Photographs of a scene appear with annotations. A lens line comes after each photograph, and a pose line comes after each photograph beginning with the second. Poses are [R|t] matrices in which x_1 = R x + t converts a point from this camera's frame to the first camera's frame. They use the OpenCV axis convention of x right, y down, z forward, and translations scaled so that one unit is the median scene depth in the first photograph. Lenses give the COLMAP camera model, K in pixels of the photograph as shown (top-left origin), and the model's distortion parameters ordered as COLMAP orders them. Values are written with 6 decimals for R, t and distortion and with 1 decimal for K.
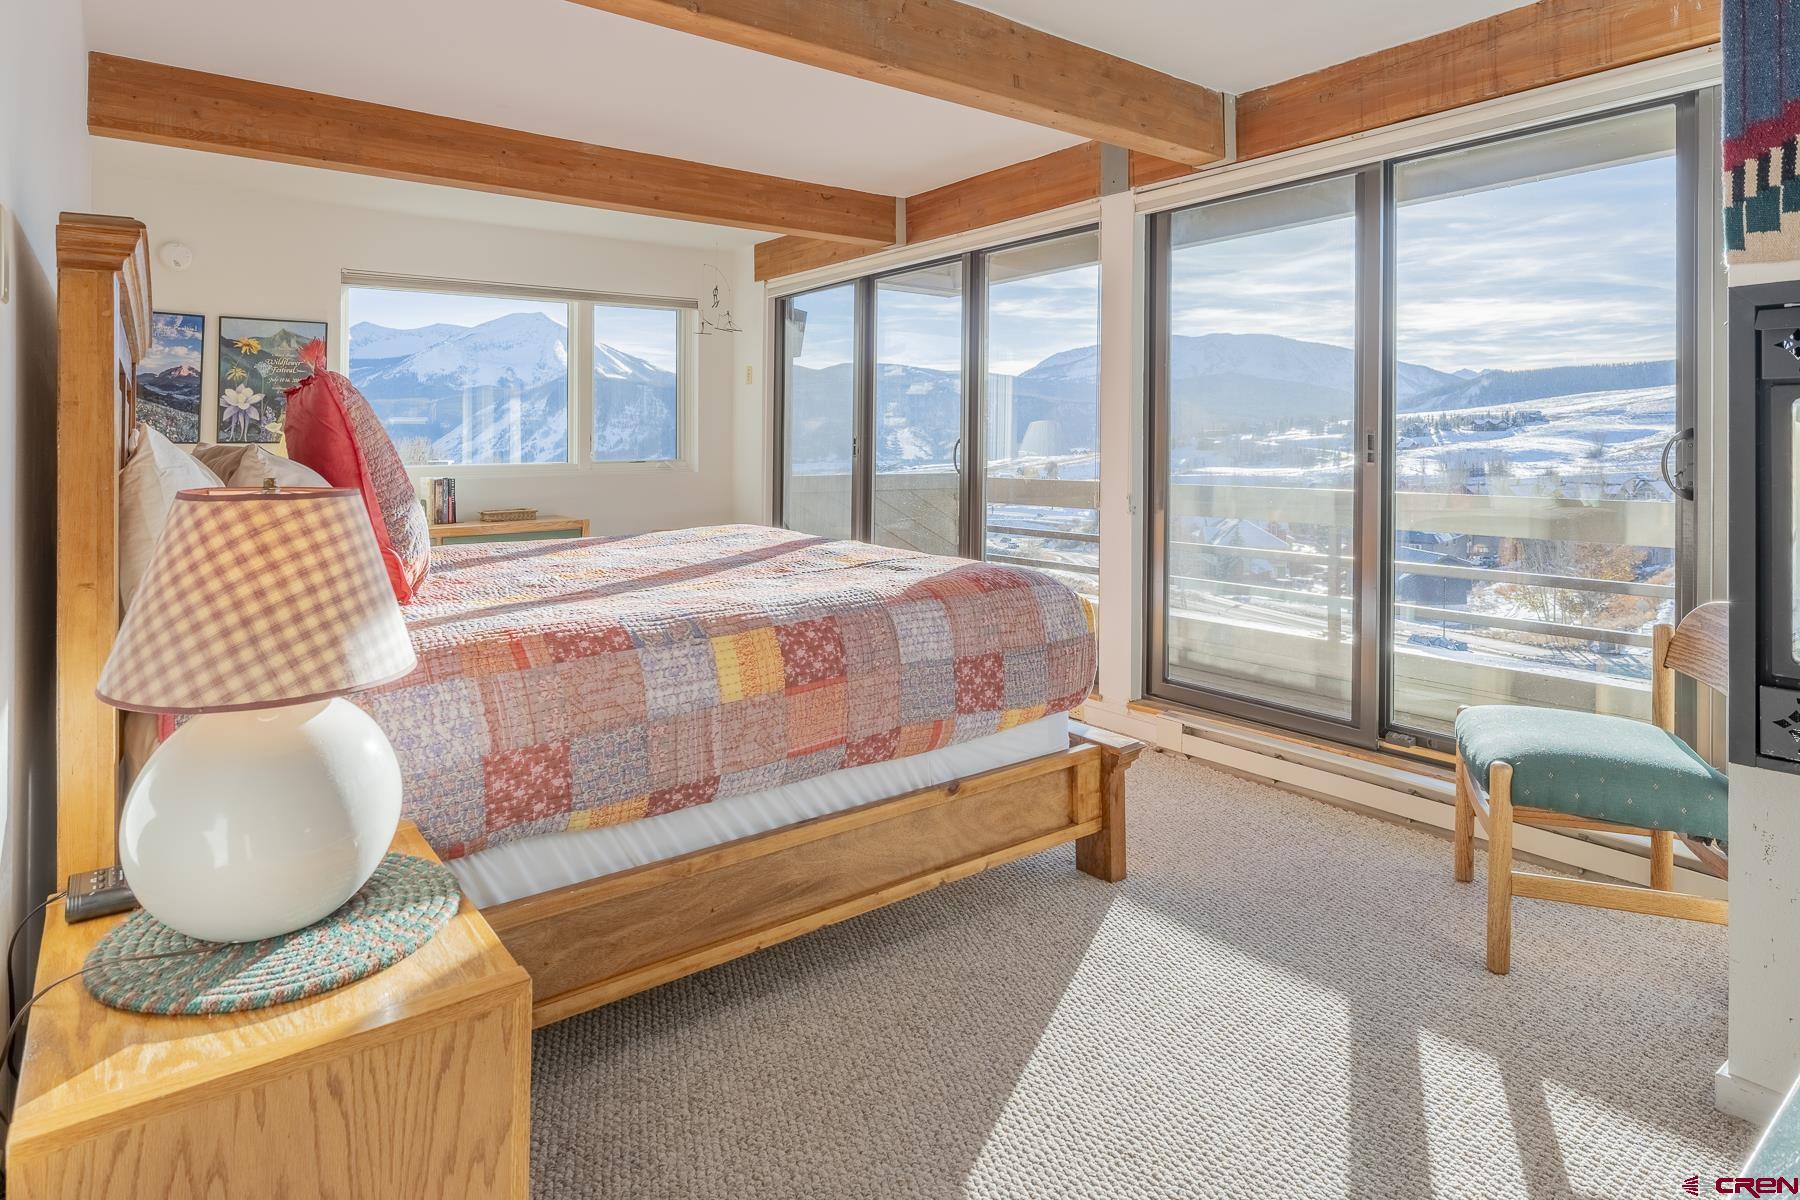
lens RADIAL K [[1008.7, 0, 887.8], [0, 1008.7, 437.4], [0, 0, 1]] dist [-0.006197, 0.000216]
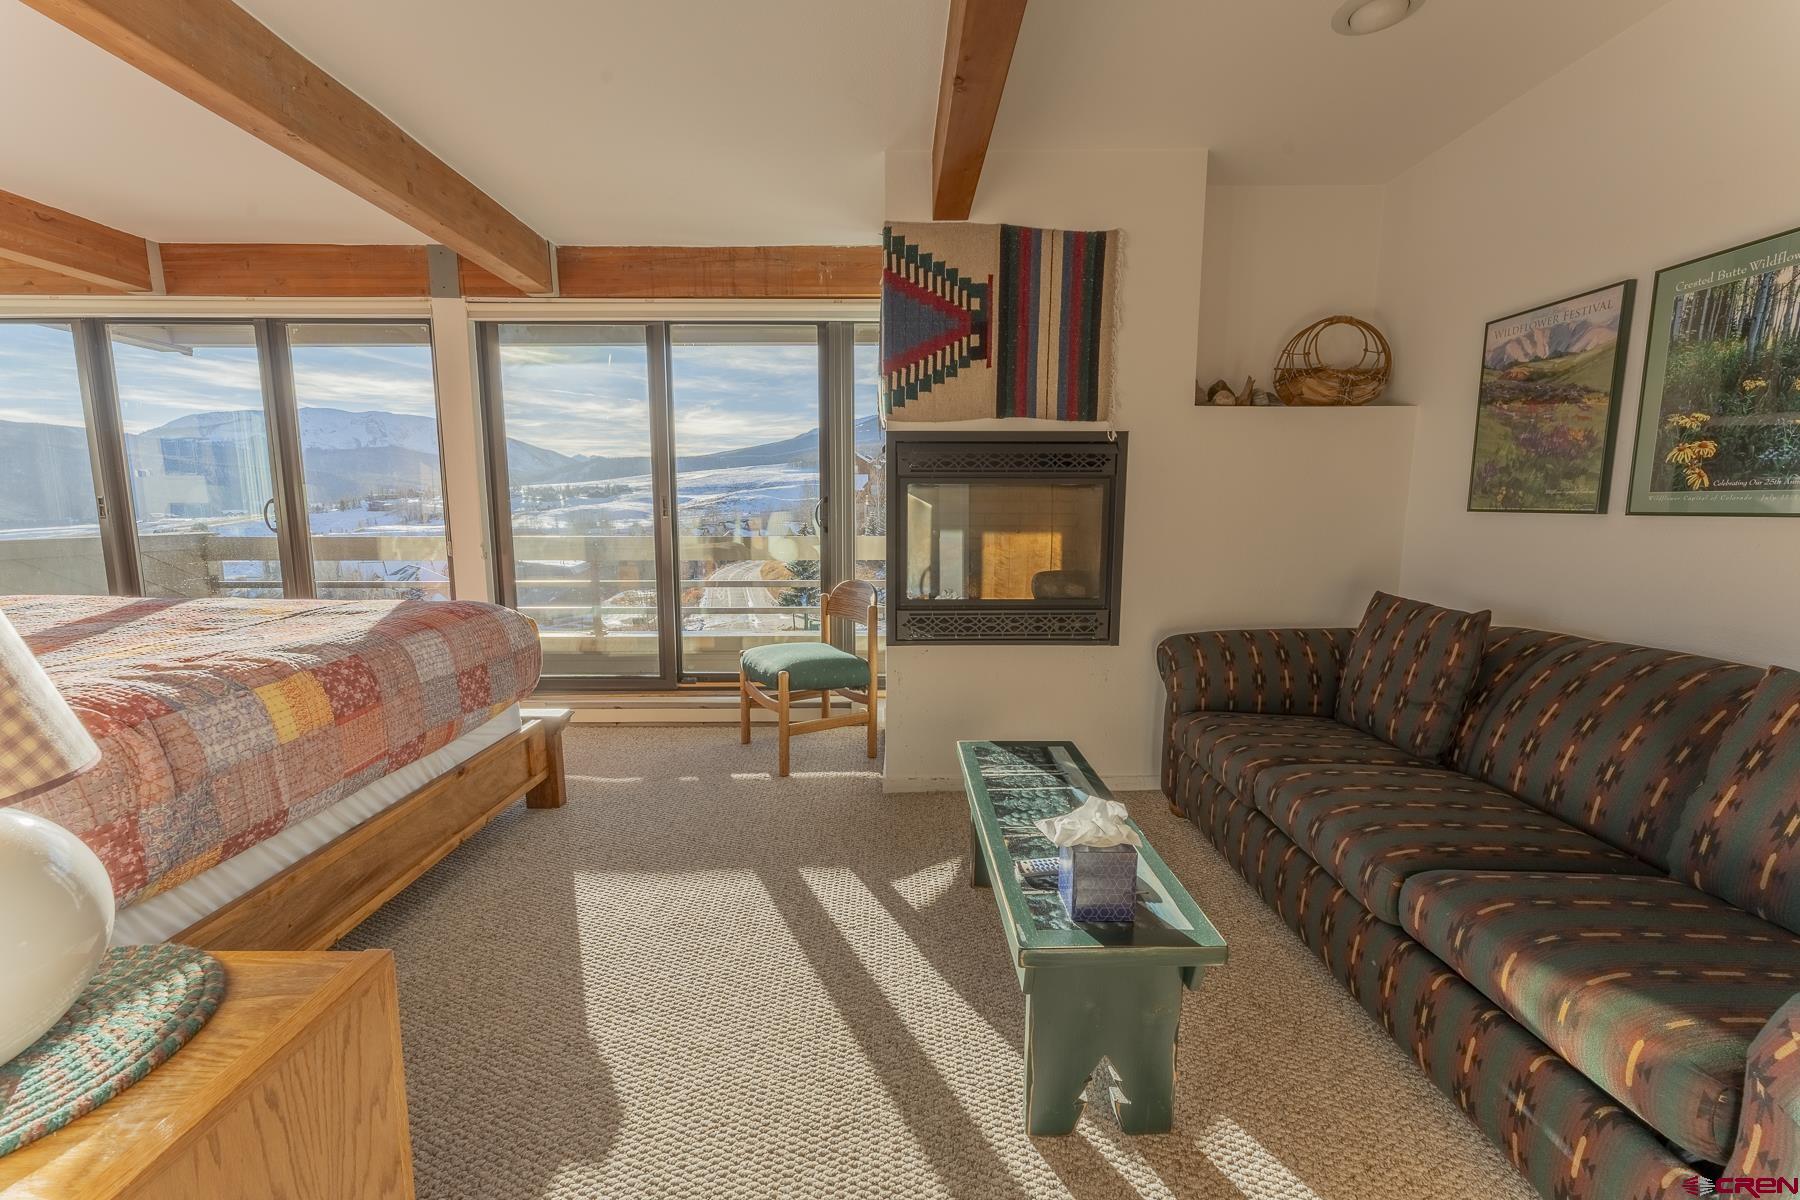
lens RADIAL K [[714.5, 0, 899.4], [0, 714.5, 611.7], [0, 0, 1]] dist [-0.004113, 0.001065]
pose [[0.593825, -0.116863, 0.796062, -0.309561], [-0.005953, 0.988731, 0.149588, 0.003734], [-0.804572, -0.093568, 0.586438, 0.024841]]
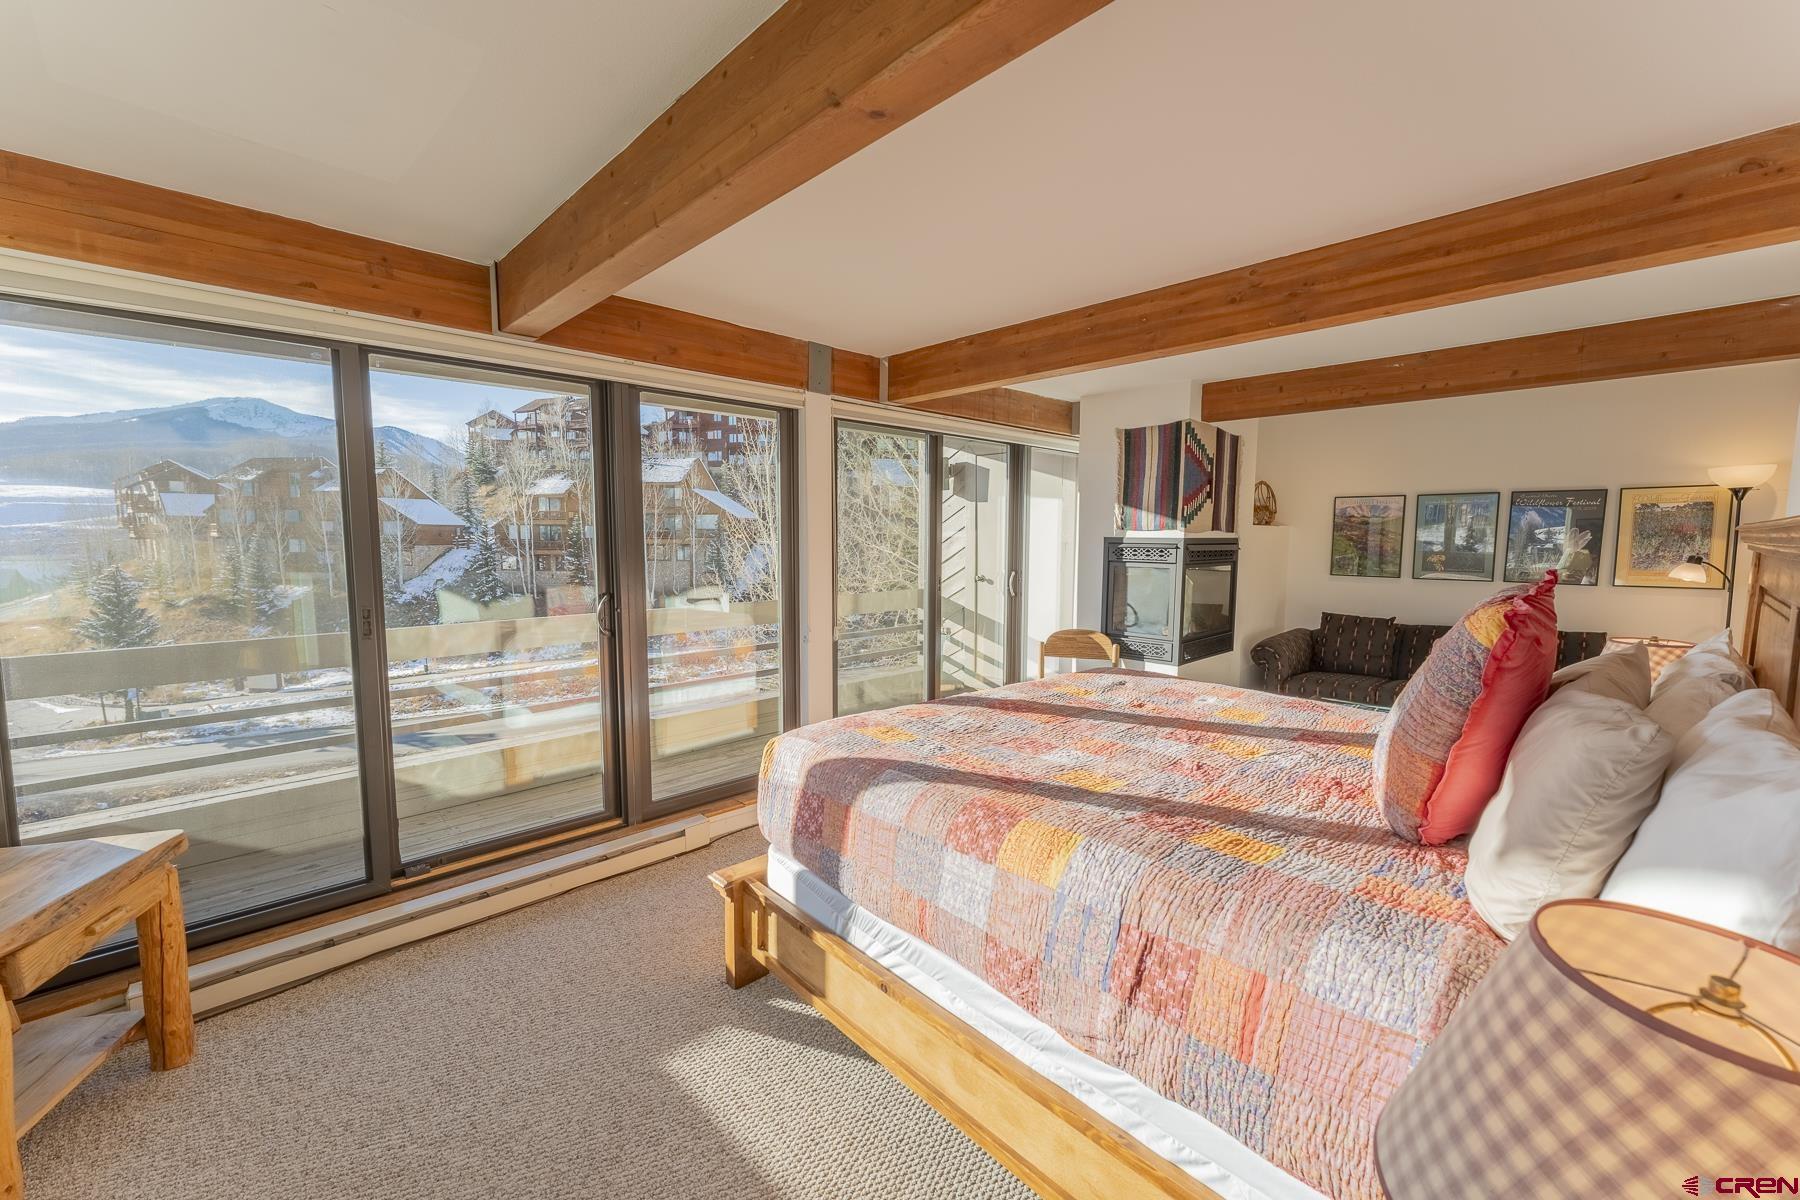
lens RADIAL K [[714.5, 0, 898.9], [0, 714.5, 600.8], [0, 0, 1]] dist [-0.004113, 0.001065]
pose [[-0.102543, -0.083816, 0.991191, -1.226338], [-0.010728, 0.996479, 0.083154, -0.090471], [-0.994671, -0.002106, -0.103082, 1.695343]]
